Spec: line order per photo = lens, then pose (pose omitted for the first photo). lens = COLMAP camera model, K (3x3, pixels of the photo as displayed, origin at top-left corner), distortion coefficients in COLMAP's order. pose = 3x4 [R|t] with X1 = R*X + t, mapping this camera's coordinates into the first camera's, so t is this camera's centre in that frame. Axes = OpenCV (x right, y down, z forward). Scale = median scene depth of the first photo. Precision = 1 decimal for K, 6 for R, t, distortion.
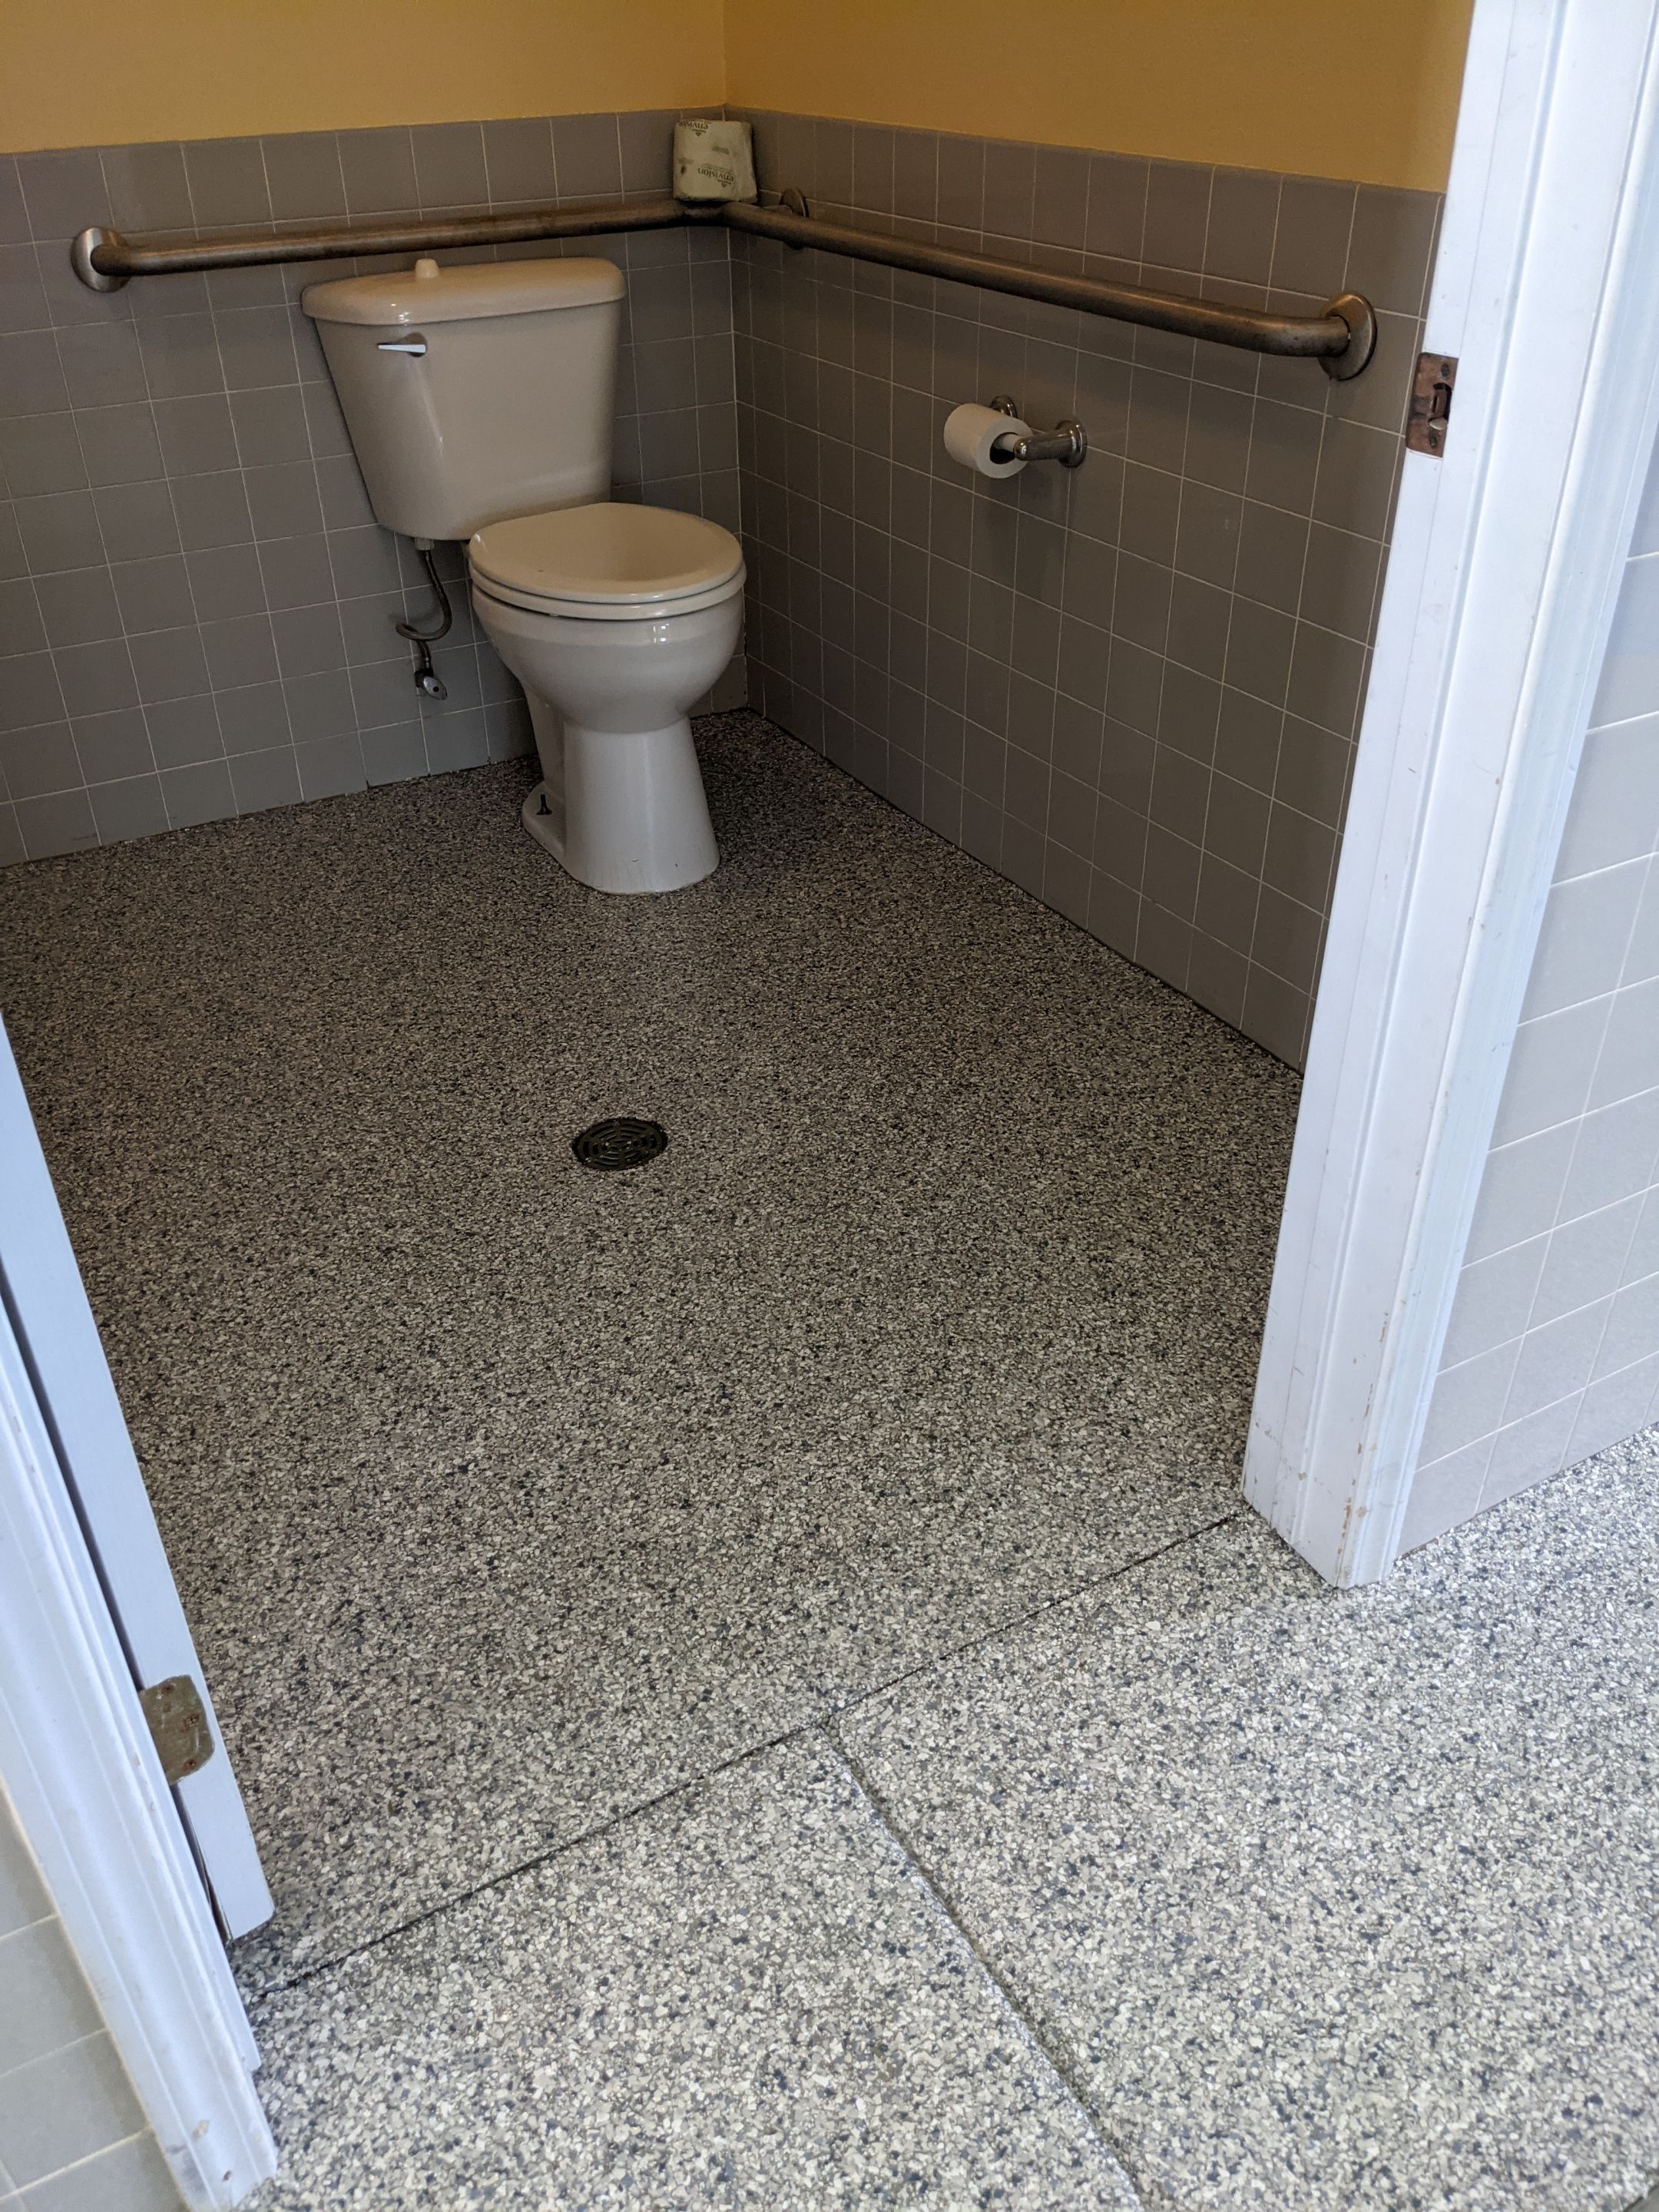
lens RADIAL K [[1769.6, 0, 836.0], [0, 1769.6, 1102.6], [0, 0, 1]] dist [0.043890, -0.069132]
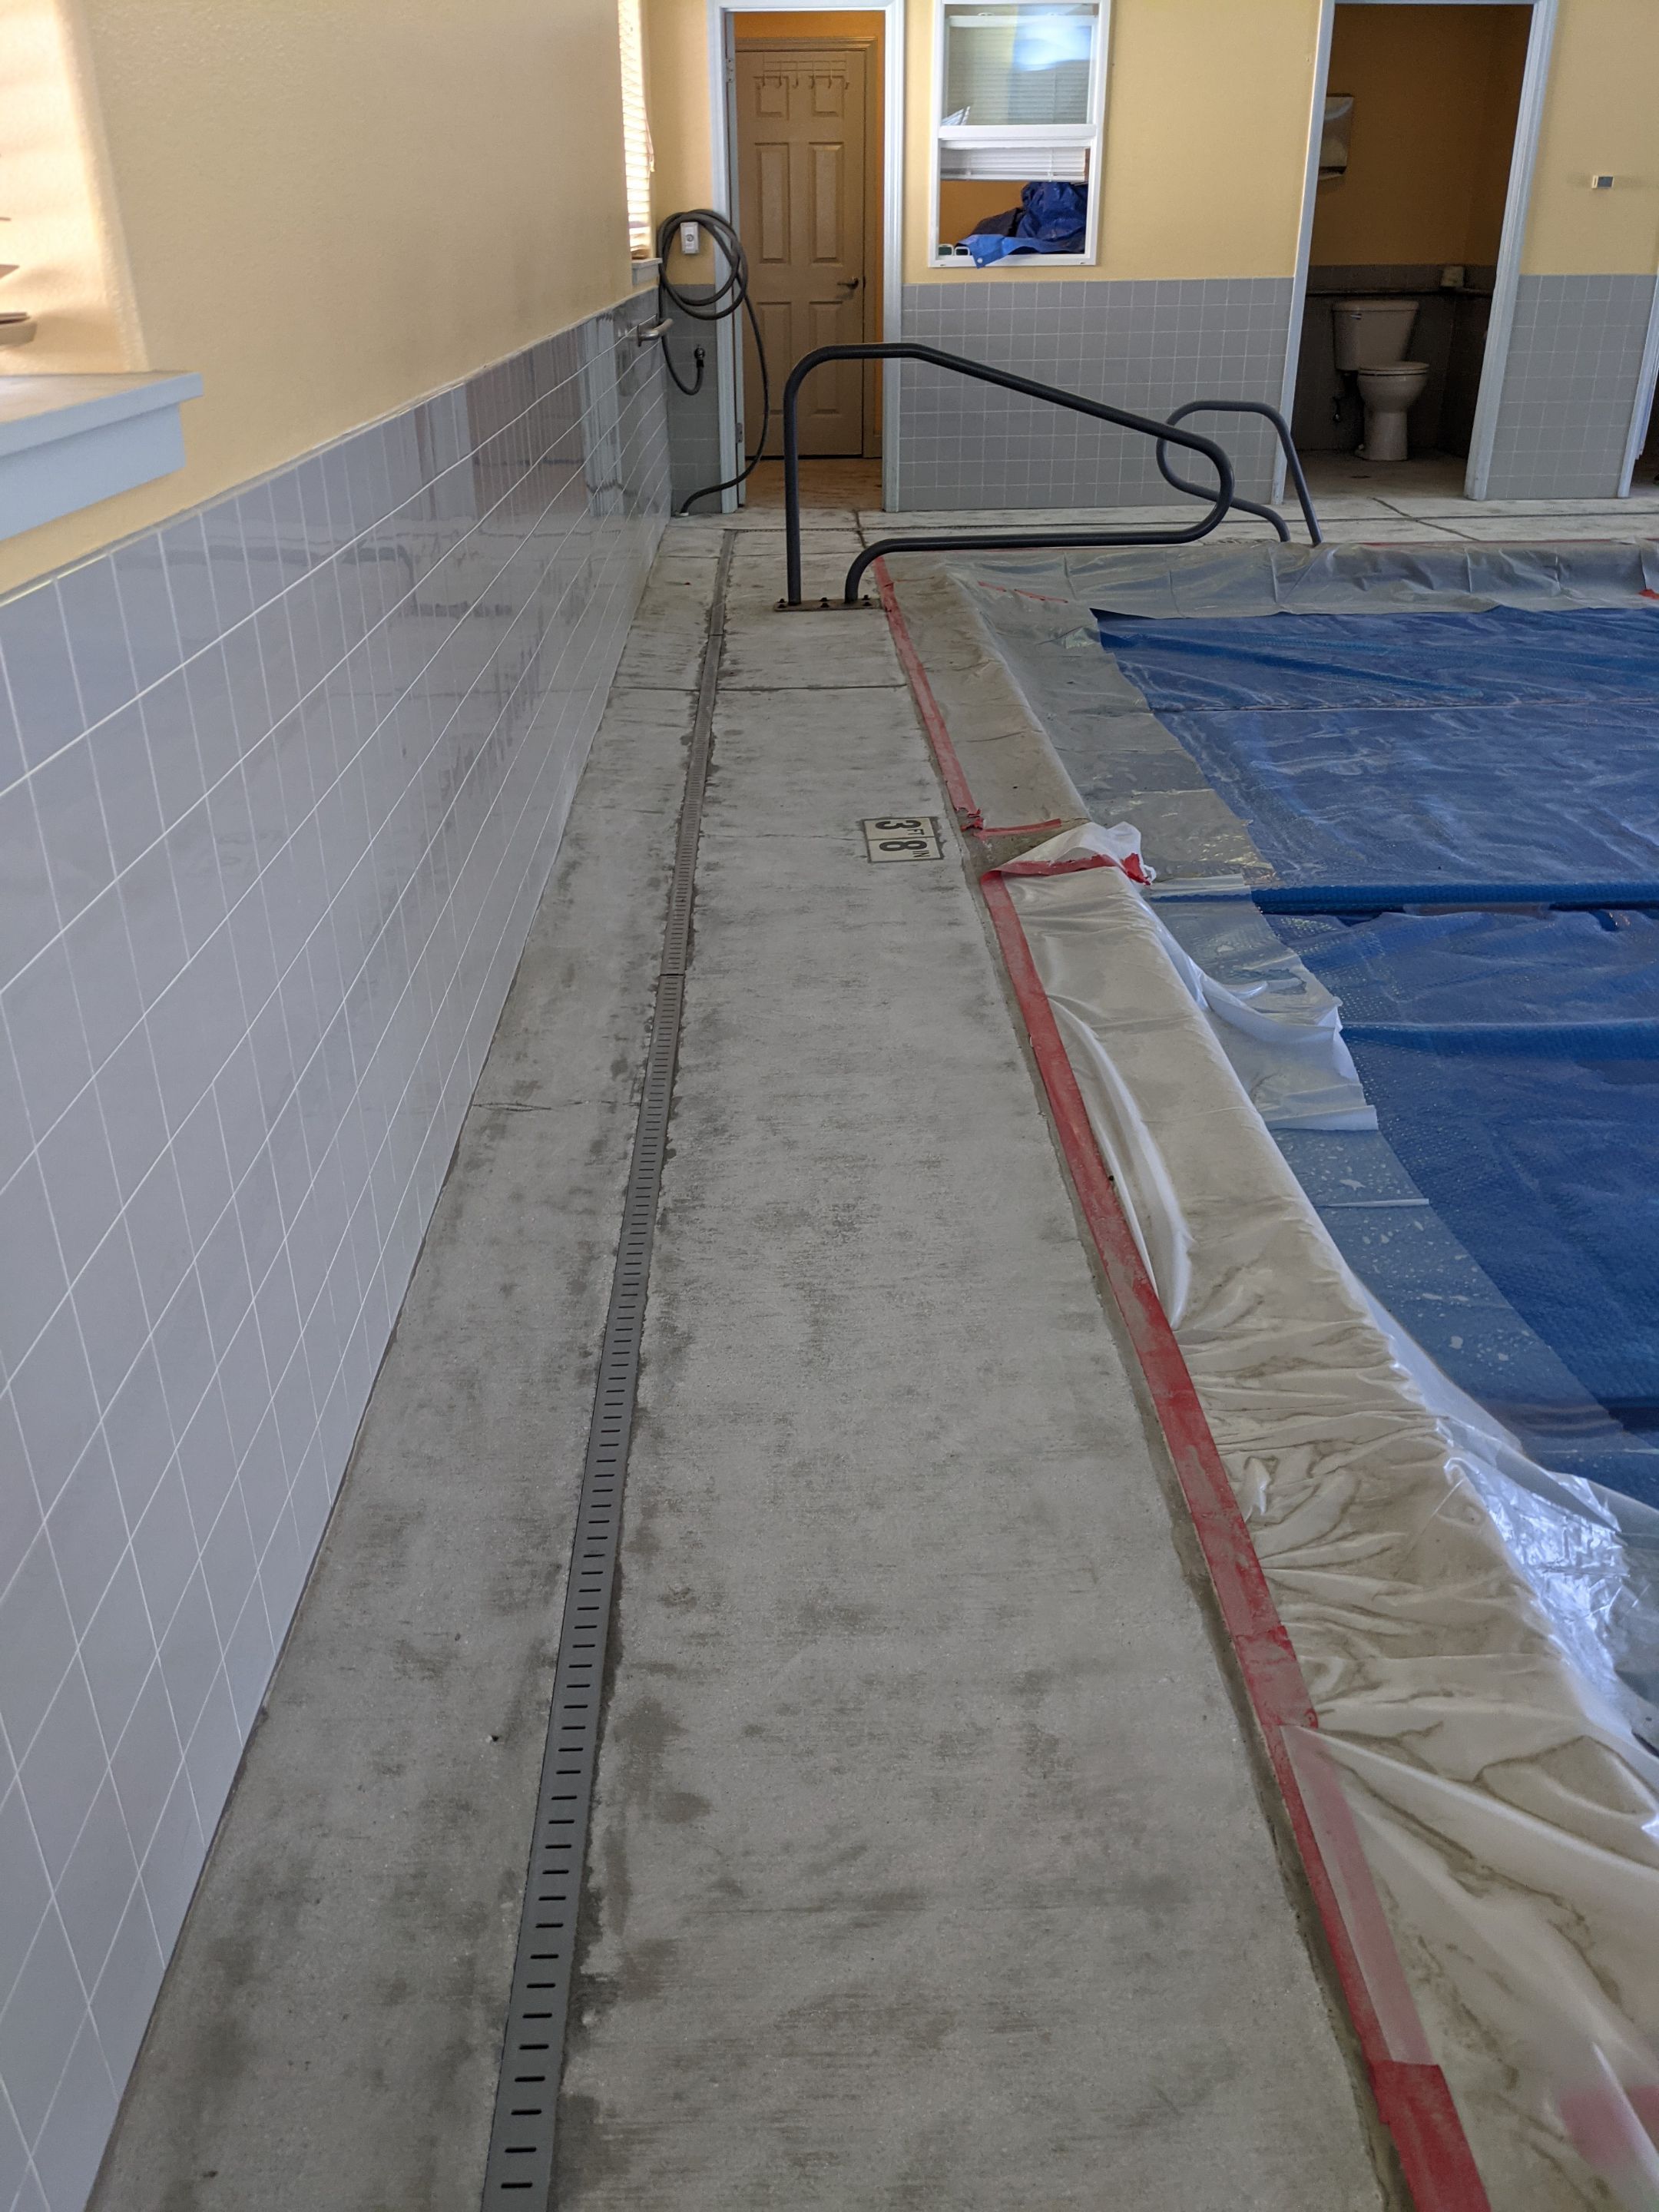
lens RADIAL K [[1769.6, 0, 818.0], [0, 1769.6, 1126.2], [0, 0, 1]] dist [0.043890, -0.069132]
pose [[0.883830, 0.223908, -0.410742, 0.686908], [-0.263443, 0.963783, -0.041487, 1.682742], [0.386577, 0.144874, 0.910807, -2.640025]]
